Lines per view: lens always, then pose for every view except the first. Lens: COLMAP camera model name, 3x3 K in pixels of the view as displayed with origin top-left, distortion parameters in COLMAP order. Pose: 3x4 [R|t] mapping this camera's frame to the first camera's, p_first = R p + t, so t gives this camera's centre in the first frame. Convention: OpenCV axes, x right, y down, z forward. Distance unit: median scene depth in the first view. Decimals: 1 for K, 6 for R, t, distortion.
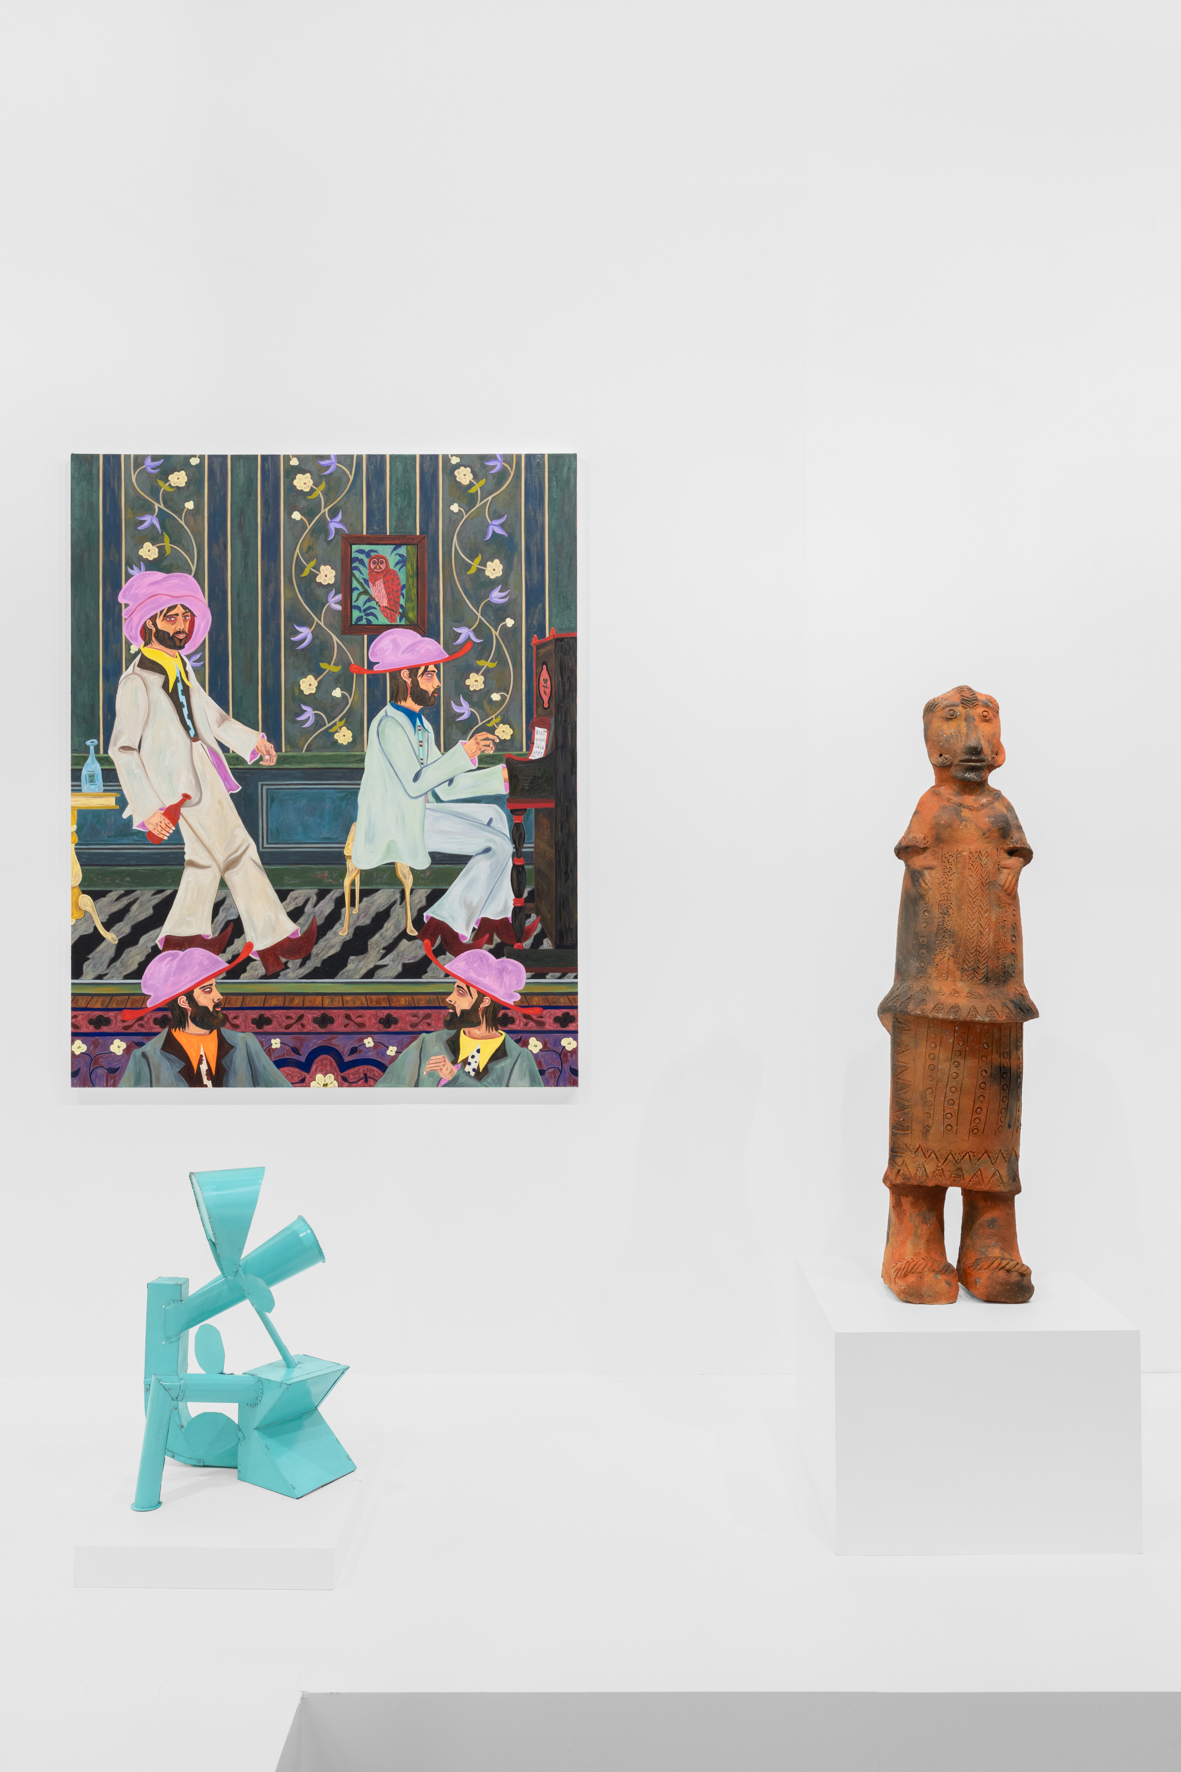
lens RADIAL K [[1630.8, 0, 576.1], [0, 1630.8, 877.7], [0, 0, 1]] dist [0.003800, 0.000000]
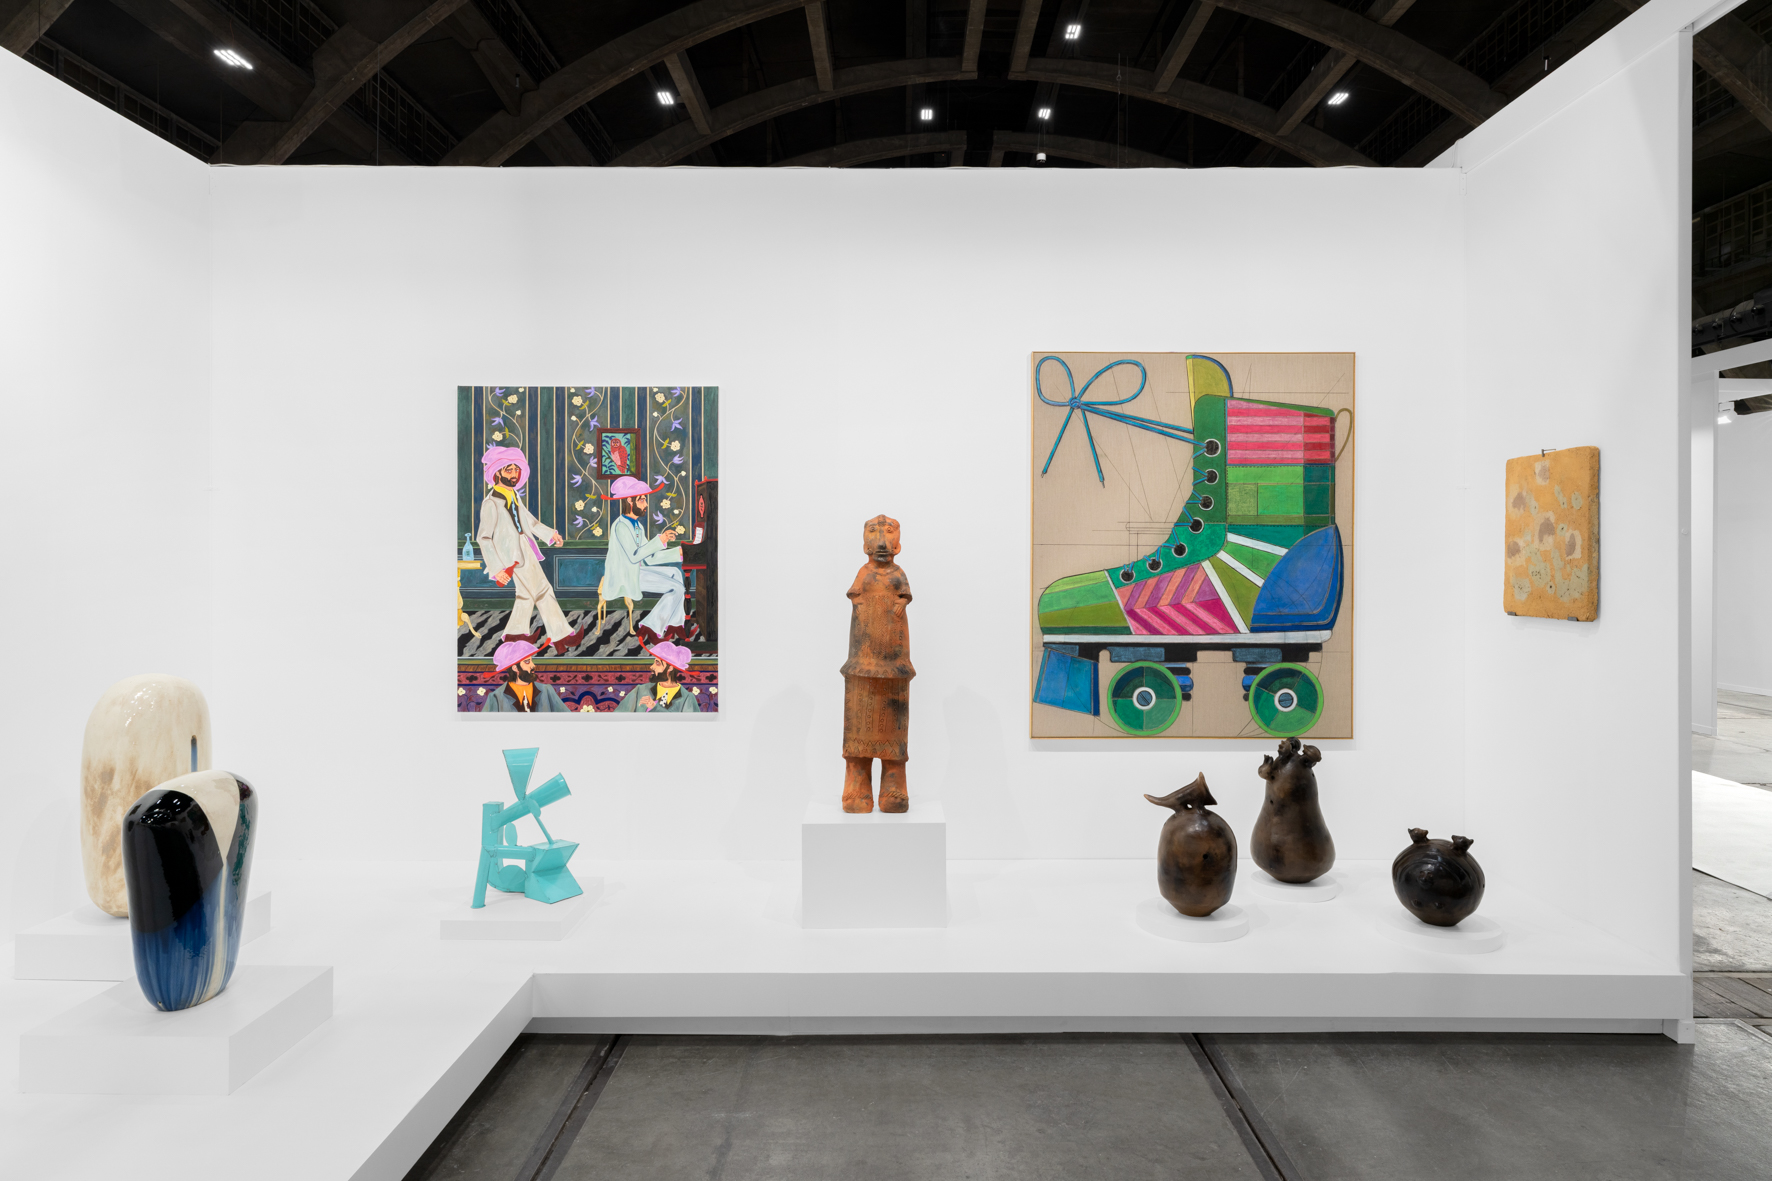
lens RADIAL K [[1150.3, 0, 898.7], [0, 1150.3, 592.6], [0, 0, 1]] dist [-0.004950, 0.002173]
pose [[0.999971, 0.002382, 0.007256, 0.206971], [-0.002427, 0.999978, 0.006226, -0.023787], [-0.007241, -0.006243, 0.999954, -0.374467]]
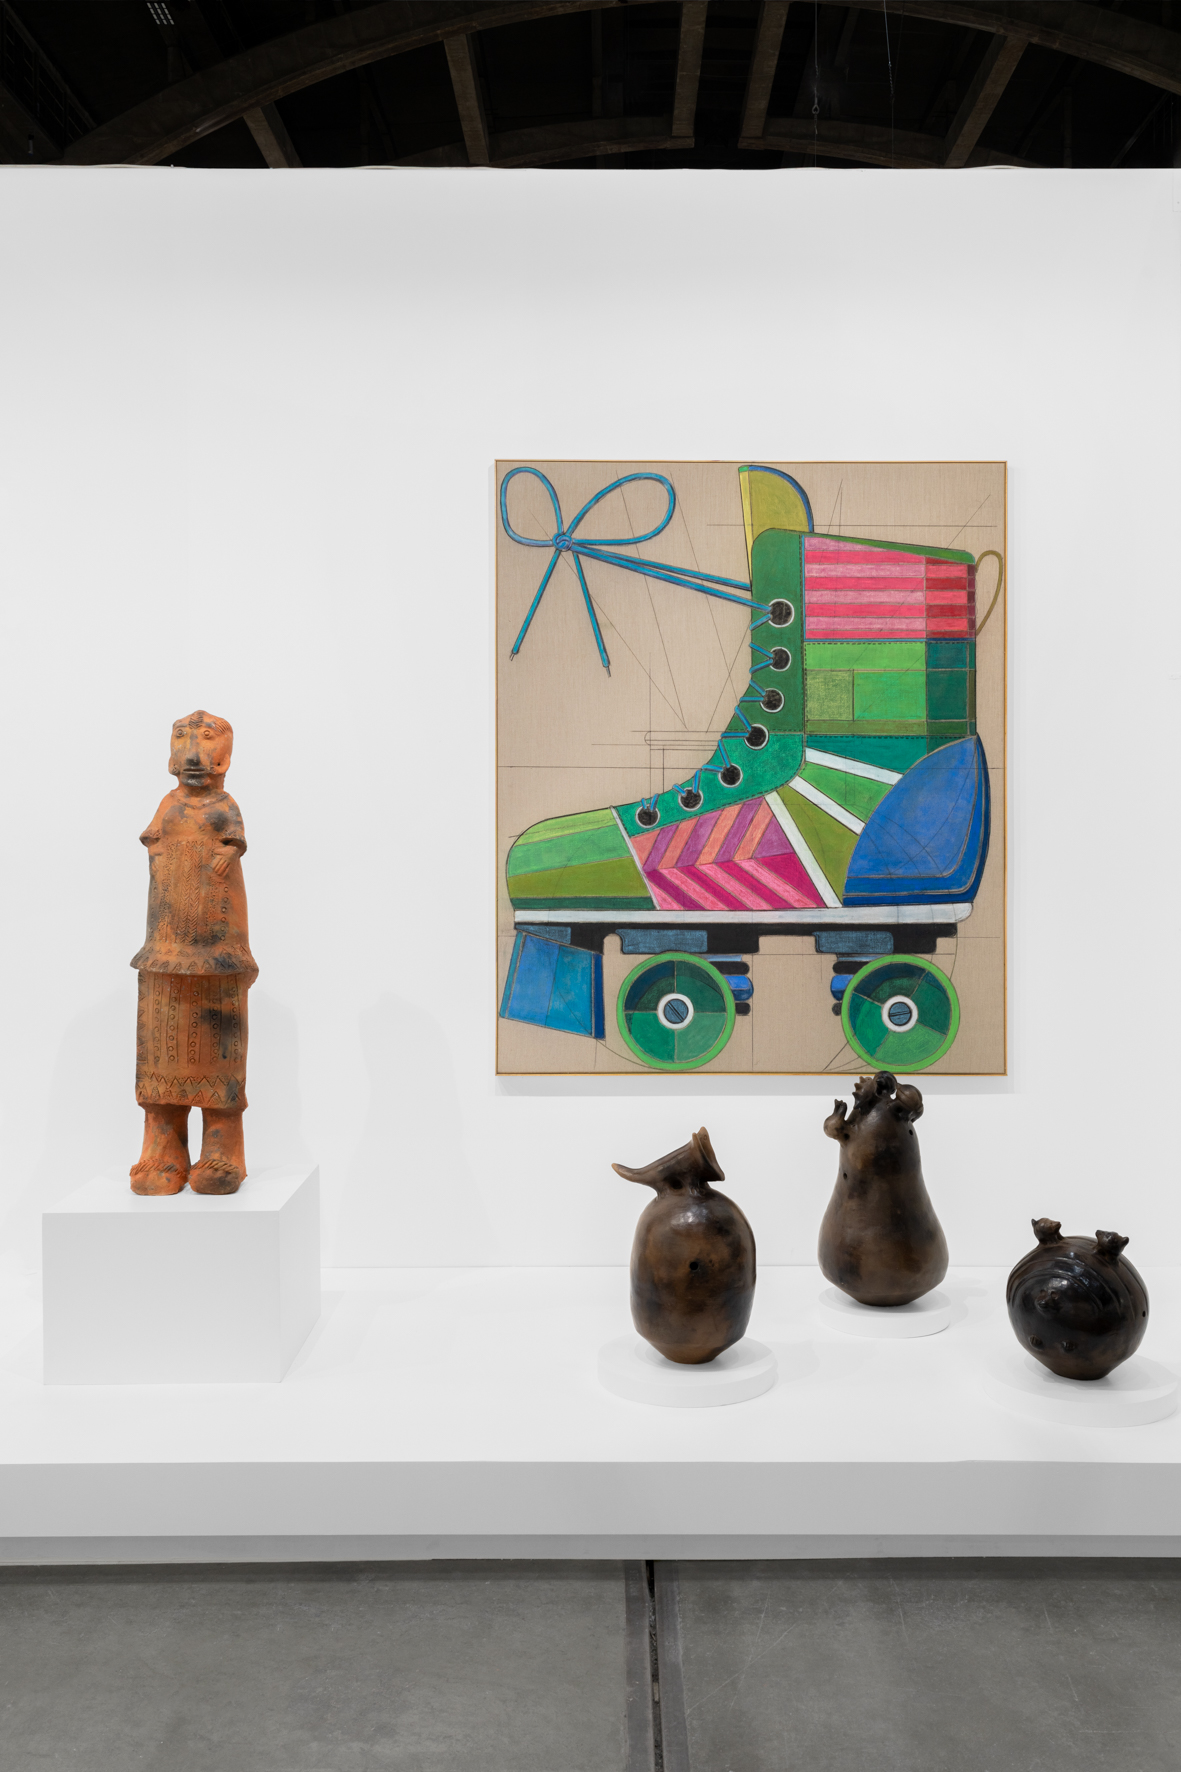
lens RADIAL K [[1630.8, 0, 593.6], [0, 1630.8, 880.8], [0, 0, 1]] dist [0.003800, 0.000000]
pose [[0.999873, 0.002263, 0.015765, 0.435357], [-0.002403, 0.999958, 0.008881, 0.002076], [-0.015744, -0.008918, 0.999836, -0.226526]]
